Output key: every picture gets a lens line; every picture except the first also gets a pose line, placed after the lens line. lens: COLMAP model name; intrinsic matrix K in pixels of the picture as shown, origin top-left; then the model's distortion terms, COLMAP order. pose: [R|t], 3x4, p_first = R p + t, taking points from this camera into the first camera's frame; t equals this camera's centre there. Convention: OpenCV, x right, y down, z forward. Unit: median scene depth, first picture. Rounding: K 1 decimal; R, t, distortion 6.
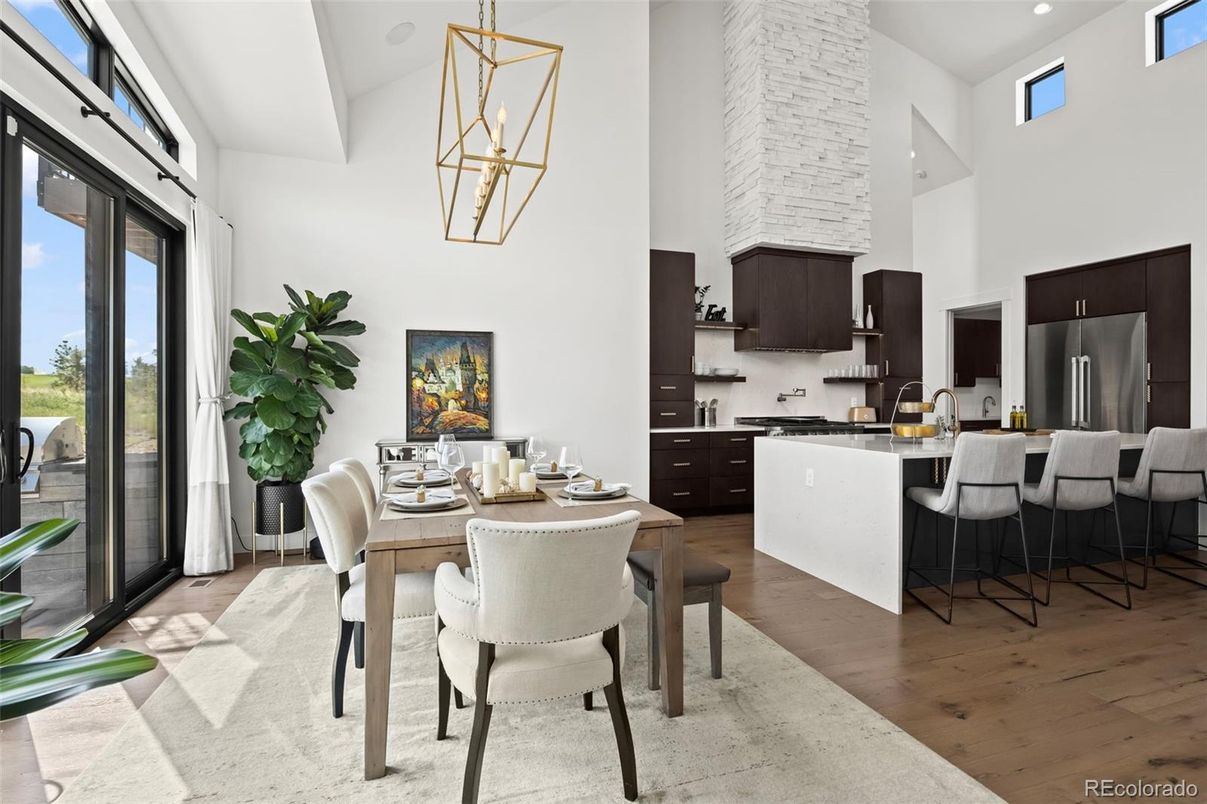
lens RADIAL K [[573.9, 0, 603.5], [0, 573.9, 402.0], [0, 0, 1]] dist [-0.000180, 0.000175]
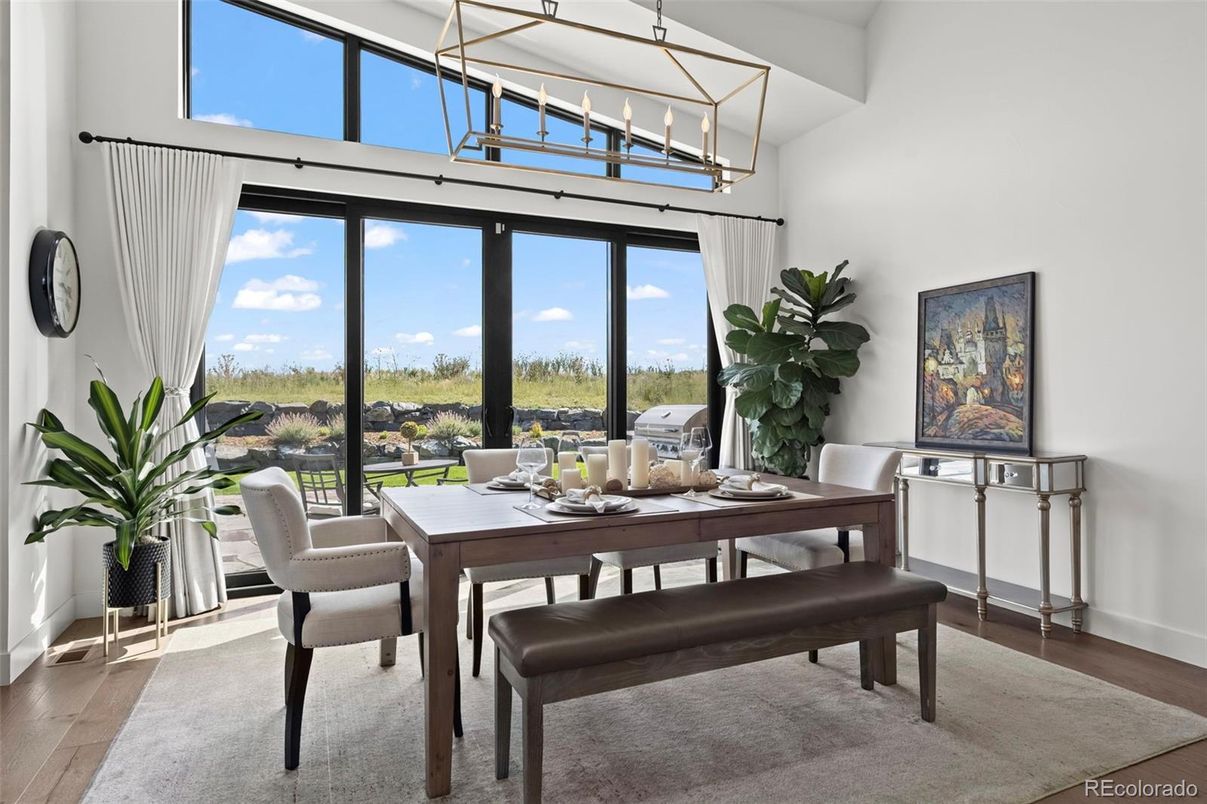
lens RADIAL K [[665.8, 0, 610.4], [0, 665.8, 399.2], [0, 0, 1]] dist [0.003947, 0.000576]
pose [[0.115102, 0.002831, -0.993350, 0.441951], [-0.003996, 0.999989, 0.002386, 0.008696], [0.993346, 0.003695, 0.115112, 0.500525]]
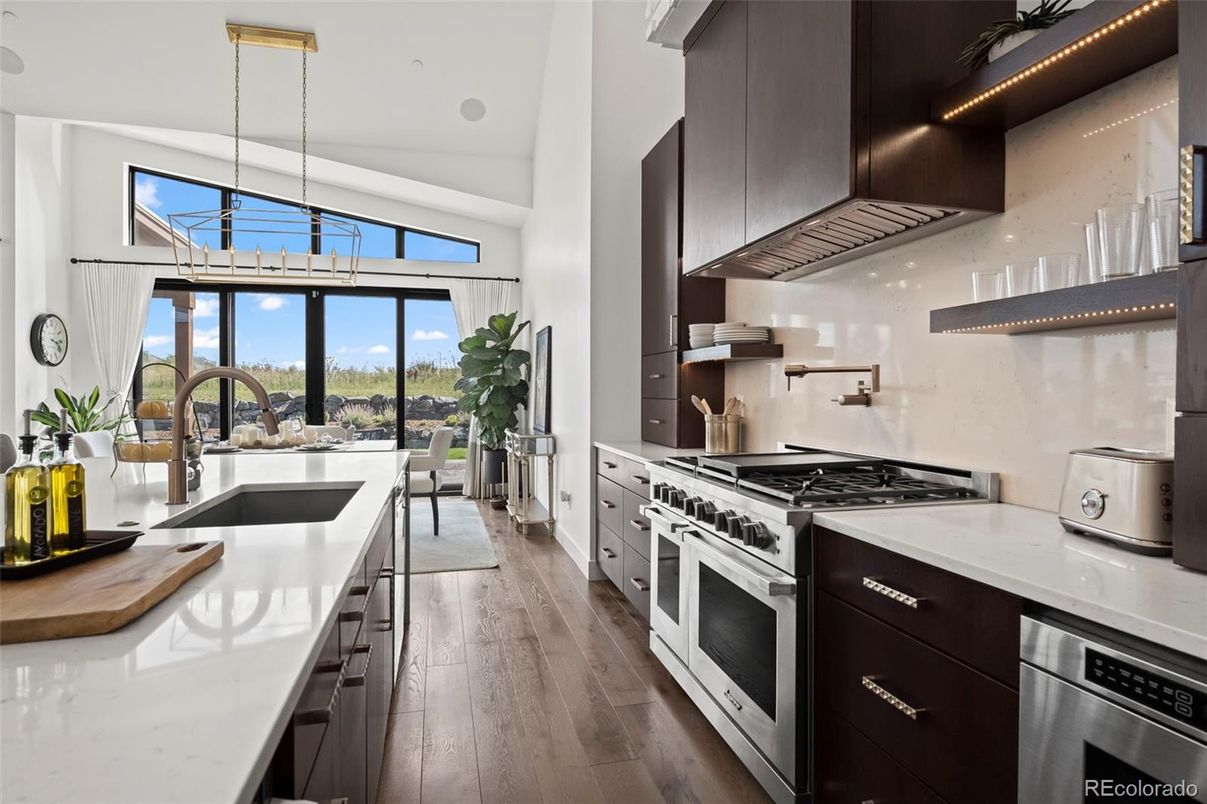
lens RADIAL K [[624.5, 0, 606.6], [0, 624.5, 396.4], [0, 0, 1]] dist [-0.002614, 0.001473]
pose [[-0.054114, 0.007441, -0.998507, 0.885435], [-0.011945, 0.999896, 0.008099, -0.010598], [0.998463, 0.012365, -0.054020, 1.180172]]
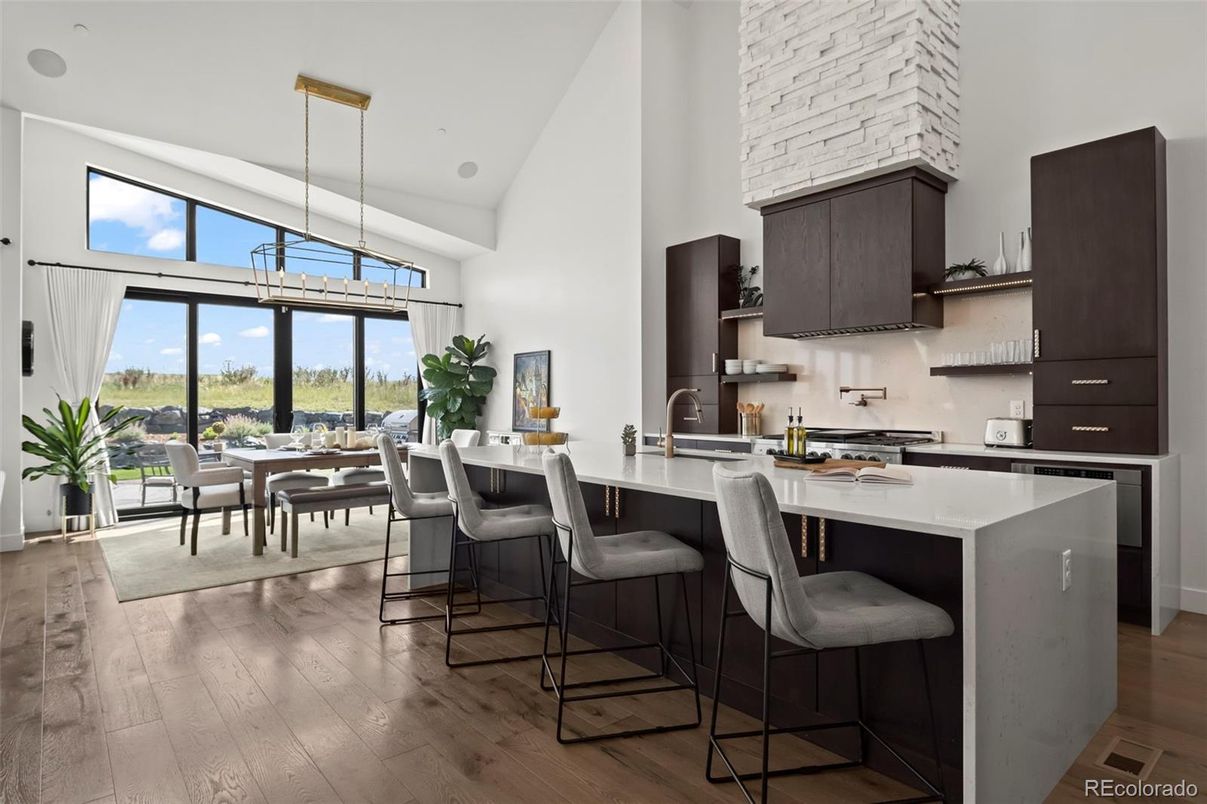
lens RADIAL K [[630.6, 0, 584.6], [0, 630.6, 403.7], [0, 0, 1]] dist [0.000117, 0.000432]
pose [[0.378494, 0.005403, -0.925588, 1.171105], [-0.005301, 0.999979, 0.003670, -0.007156], [0.925589, 0.003518, 0.378515, 0.546775]]
